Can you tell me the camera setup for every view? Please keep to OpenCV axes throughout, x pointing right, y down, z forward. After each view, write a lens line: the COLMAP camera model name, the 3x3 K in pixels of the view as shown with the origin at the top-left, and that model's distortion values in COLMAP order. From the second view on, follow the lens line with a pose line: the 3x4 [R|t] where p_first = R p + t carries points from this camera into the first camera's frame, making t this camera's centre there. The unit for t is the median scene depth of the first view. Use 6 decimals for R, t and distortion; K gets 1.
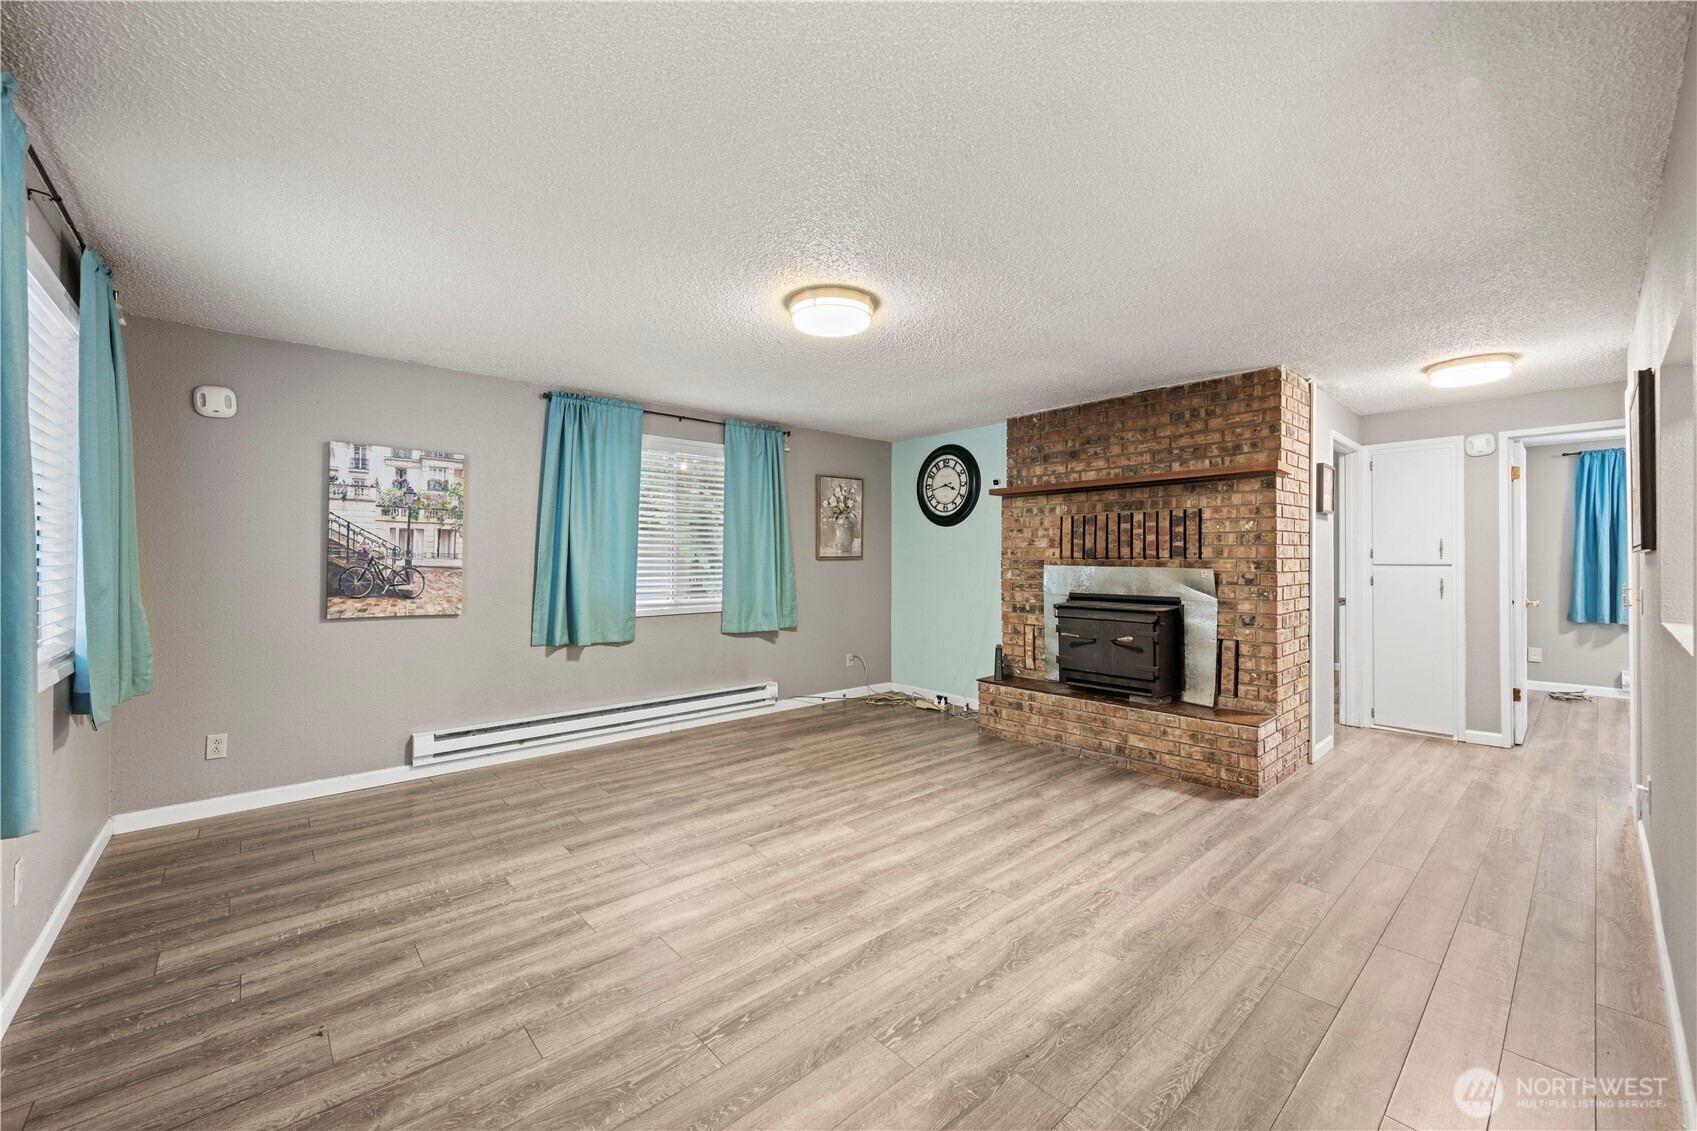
lens RADIAL K [[664.0, 0, 844.4], [0, 664.0, 557.3], [0, 0, 1]] dist [-0.002388, -0.000314]
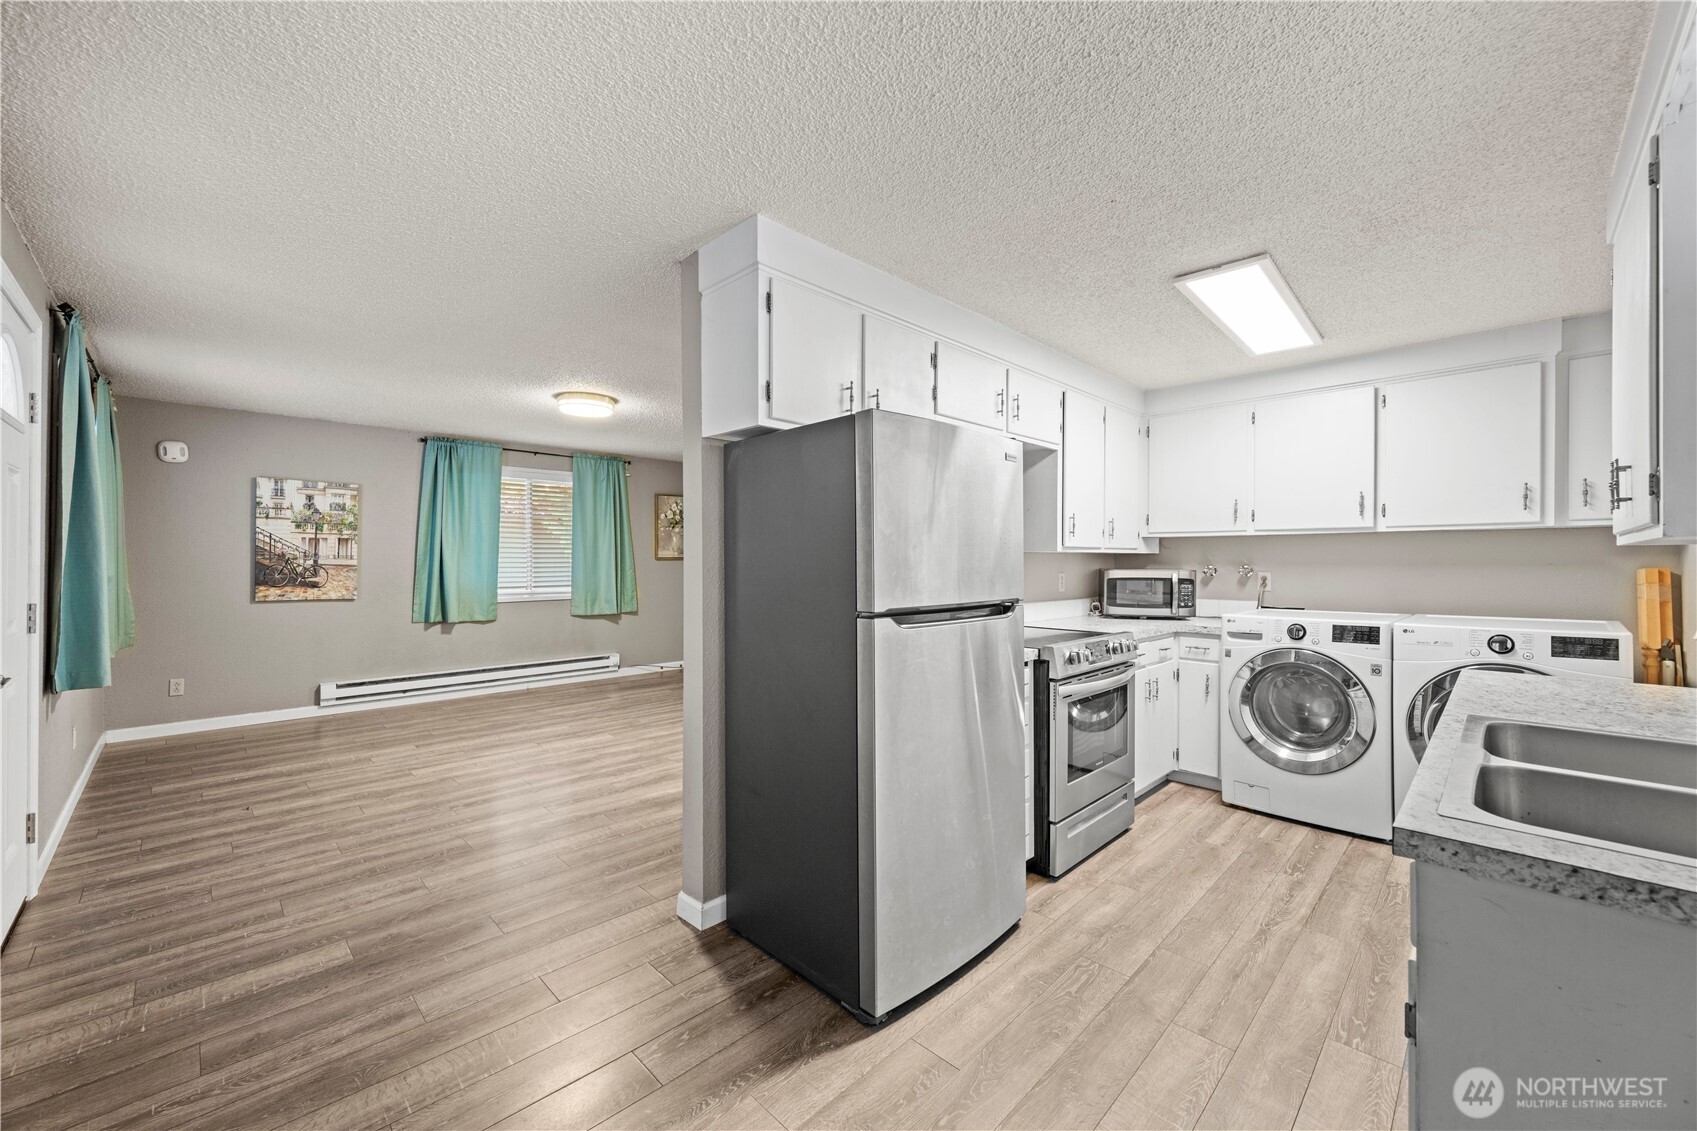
lens RADIAL K [[664.0, 0, 843.8], [0, 664.0, 562.7], [0, 0, 1]] dist [-0.002388, -0.000314]
pose [[0.998468, 0.003041, 0.055243, 0.373862], [-0.003719, 0.999919, 0.012163, -0.011339], [-0.055201, -0.012350, 0.998399, -0.454453]]
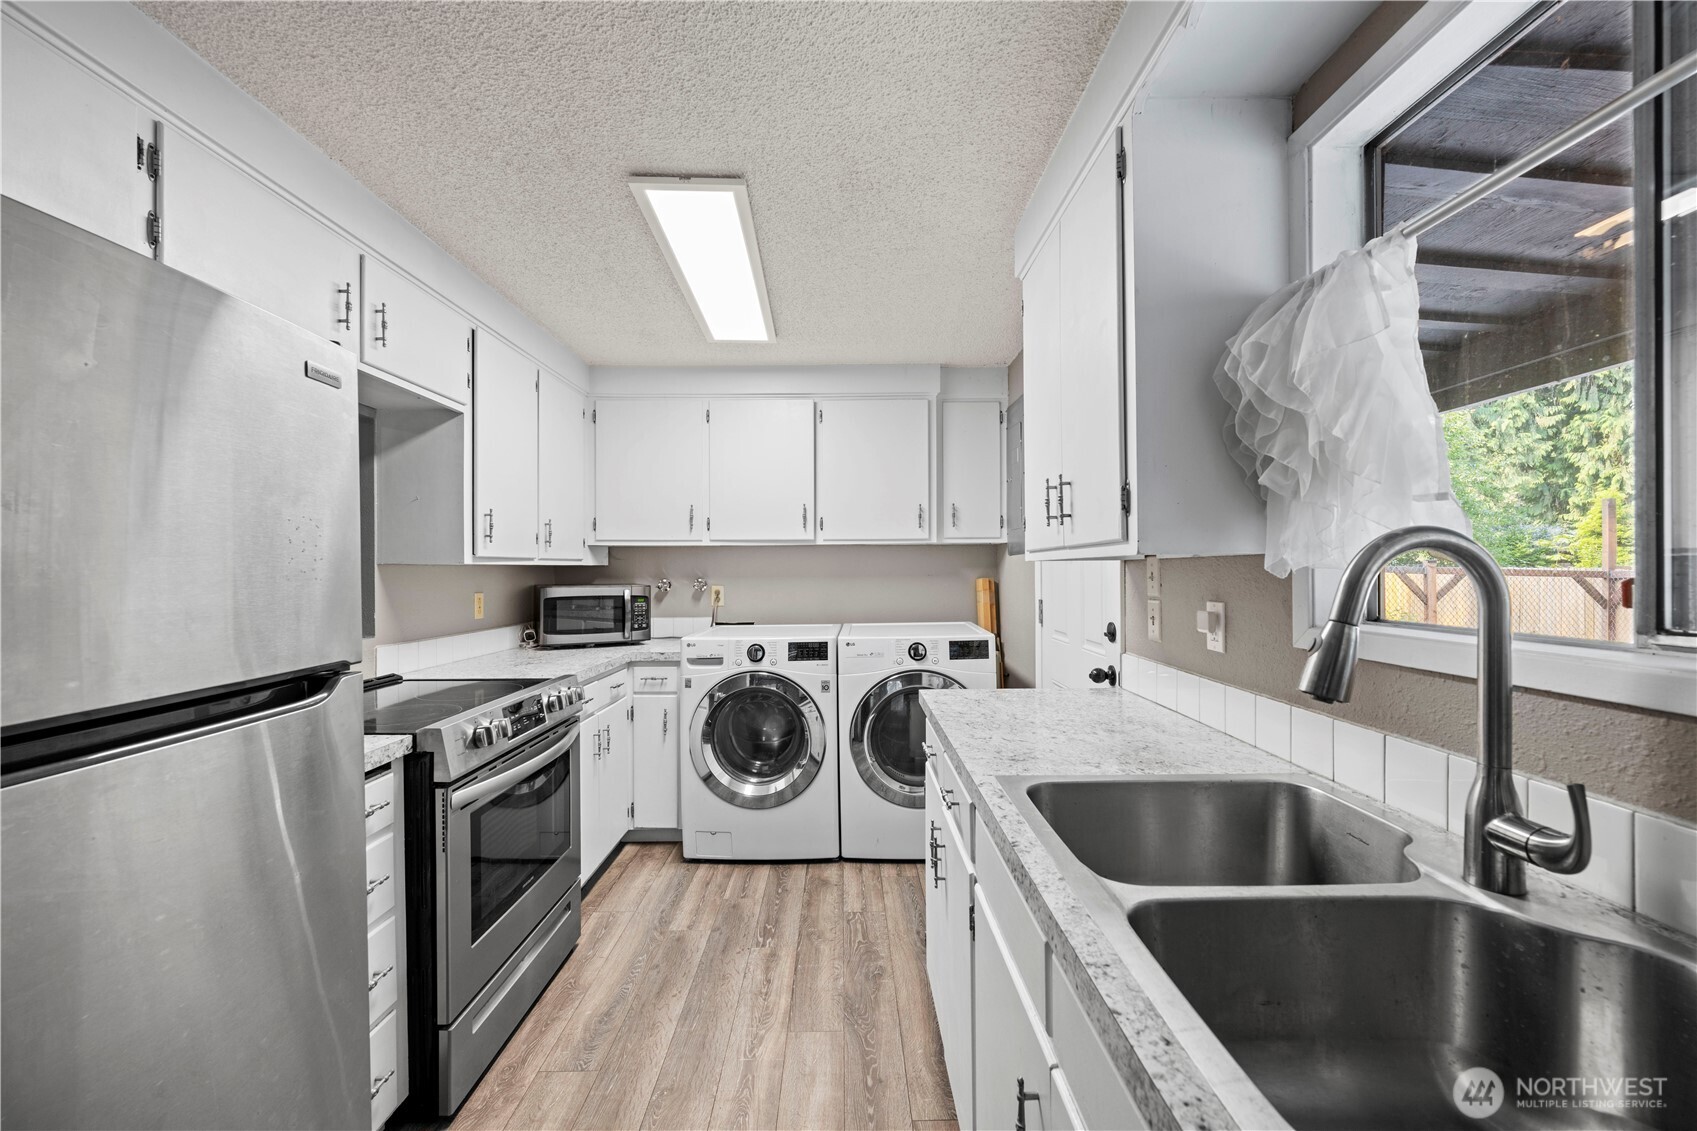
lens RADIAL K [[664.0, 0, 847.9], [0, 664.0, 572.3], [0, 0, 1]] dist [-0.002388, -0.000314]
pose [[0.660577, -0.004908, 0.750743, 0.496320], [-0.004093, 0.999940, 0.010139, -0.016670], [-0.750748, -0.009770, 0.660517, -0.220382]]
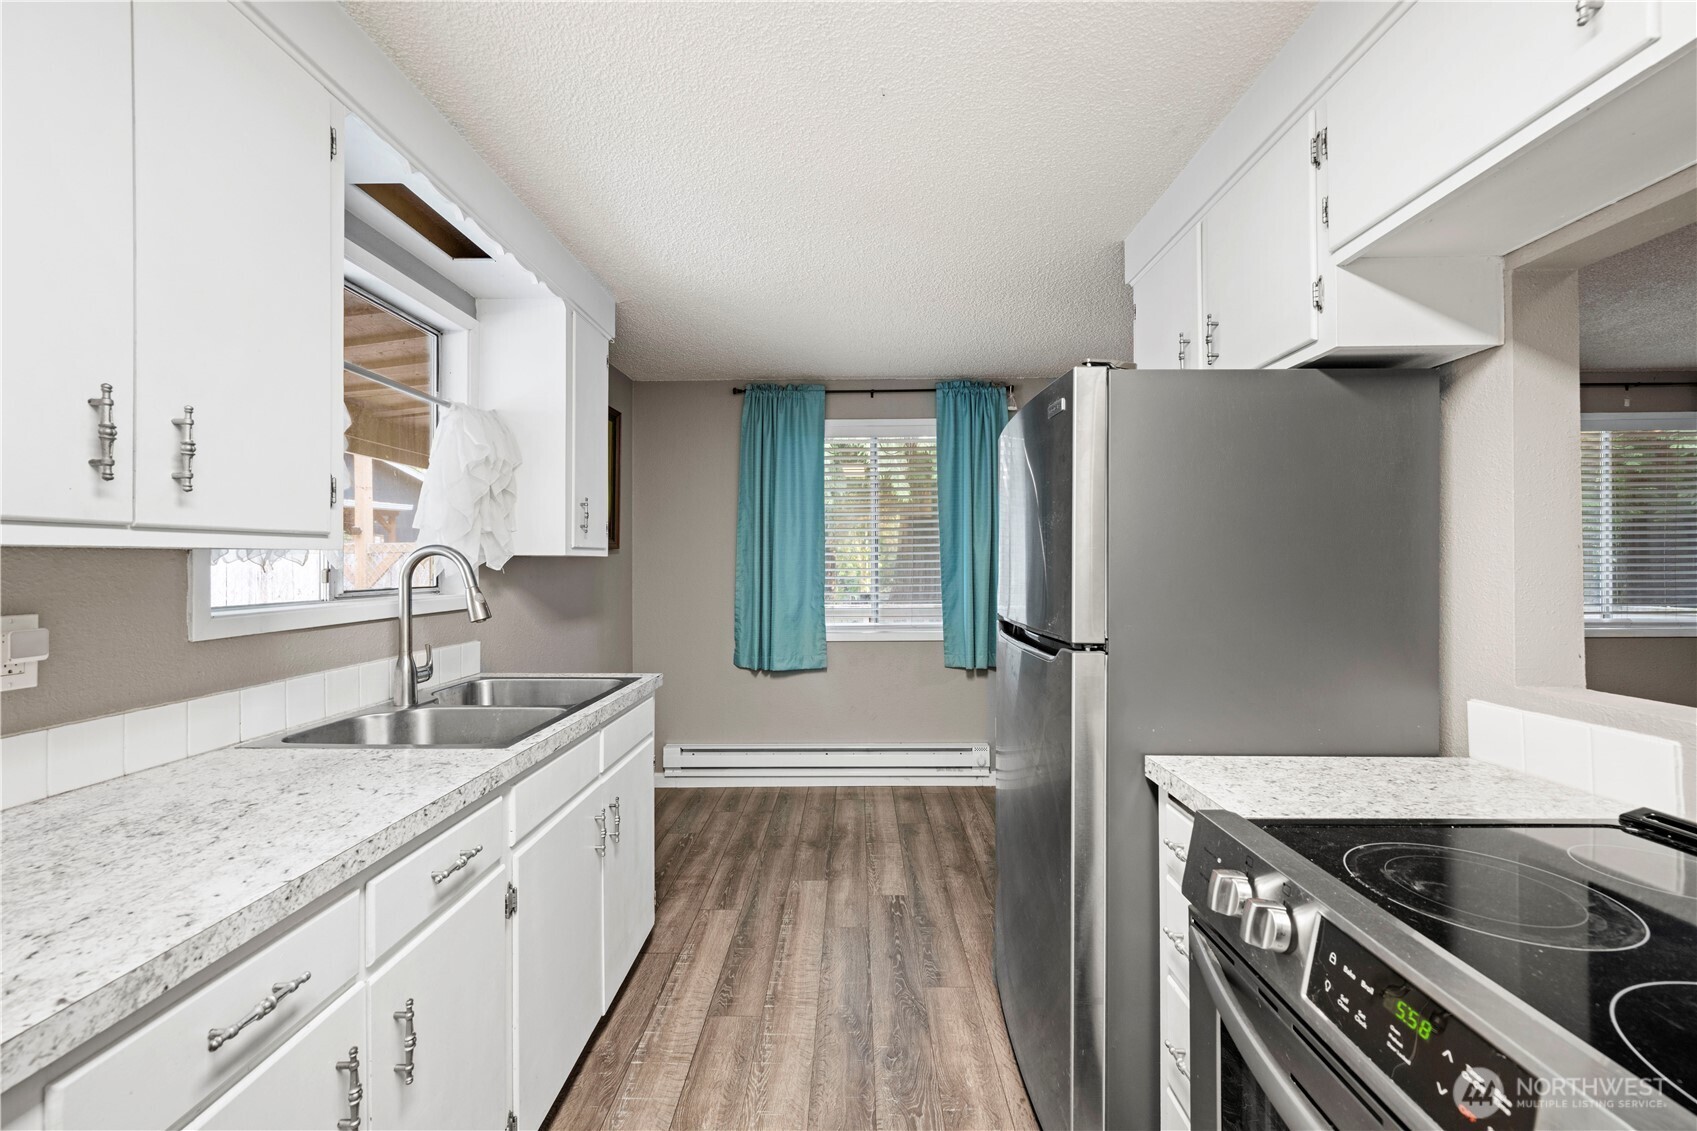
lens RADIAL K [[664.0, 0, 852.8], [0, 664.0, 570.5], [0, 0, 1]] dist [-0.002388, -0.000314]
pose [[-0.685948, 0.009145, -0.727593, 0.914960], [0.012558, 0.999921, 0.000728, -0.012361], [0.727542, -0.008638, -0.686008, 0.319841]]
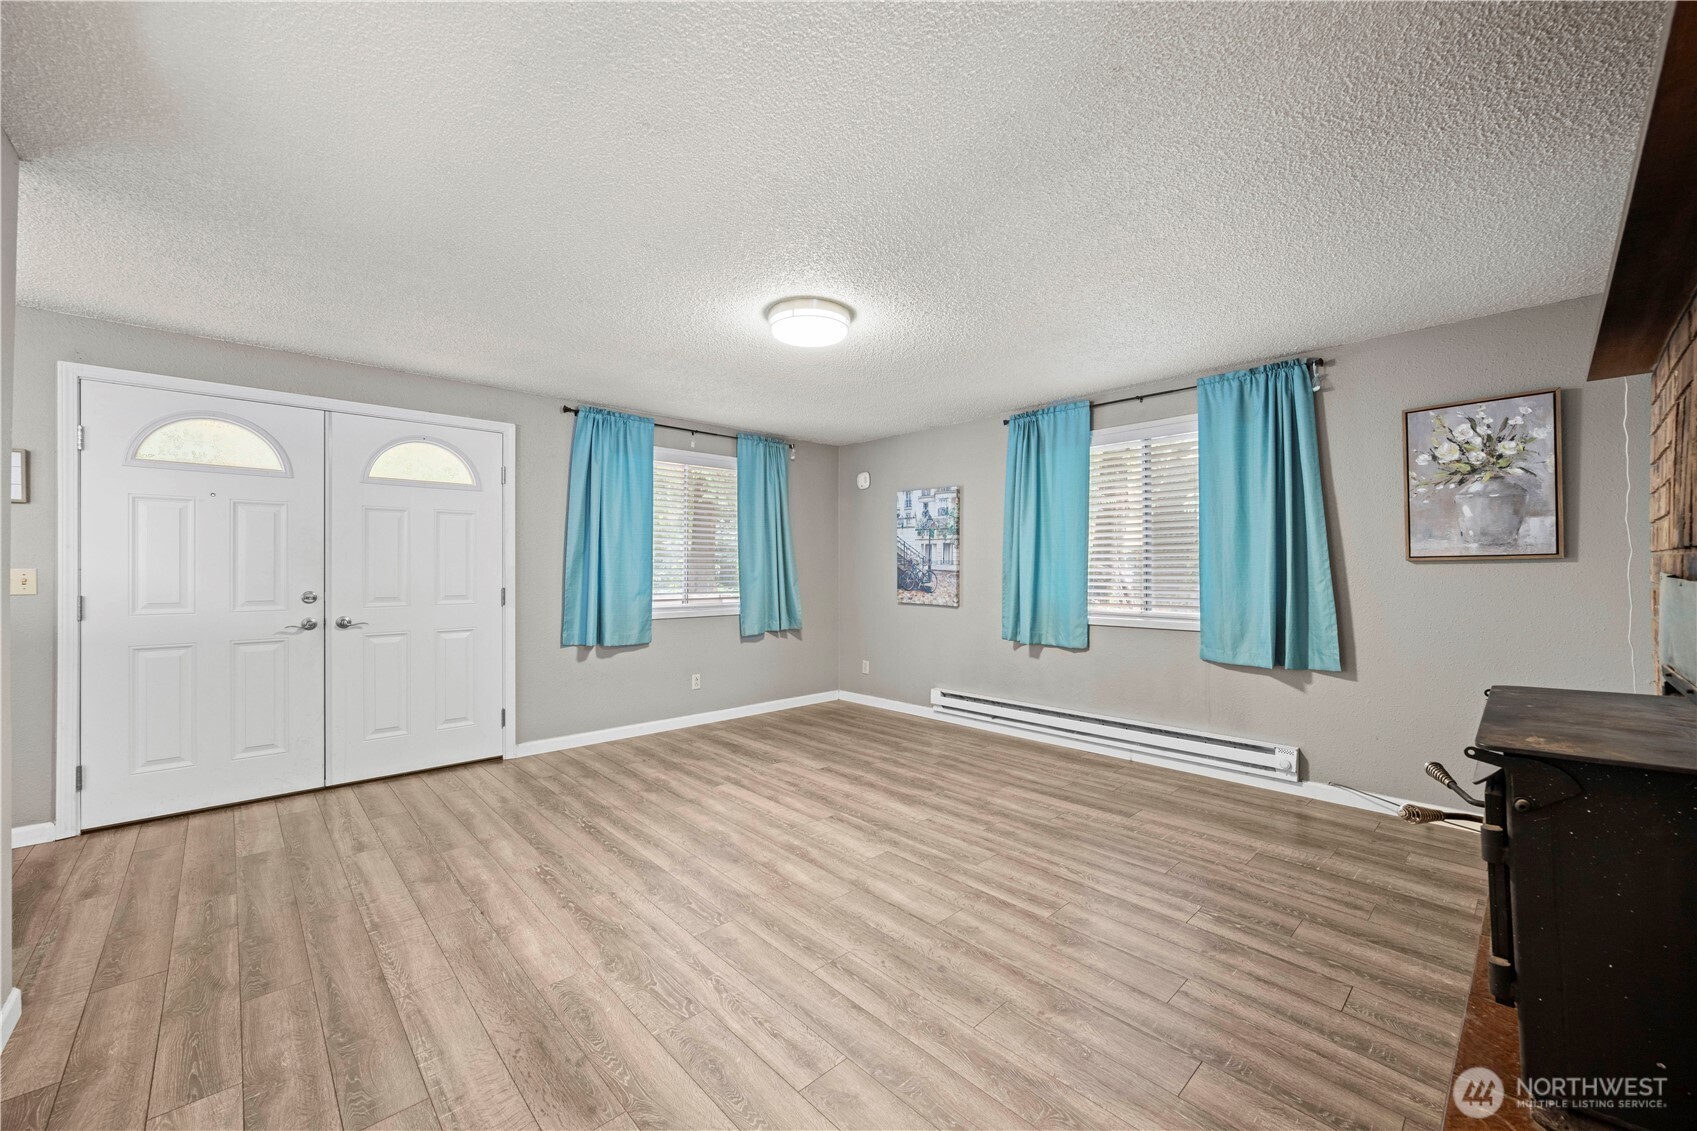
lens RADIAL K [[664.0, 0, 862.3], [0, 664.0, 577.8], [0, 0, 1]] dist [-0.002388, -0.000314]
pose [[0.037362, 0.012338, -0.999226, 0.747643], [0.005166, 0.999908, 0.012540, 0.010873], [0.999288, -0.005631, 0.037295, 0.770184]]
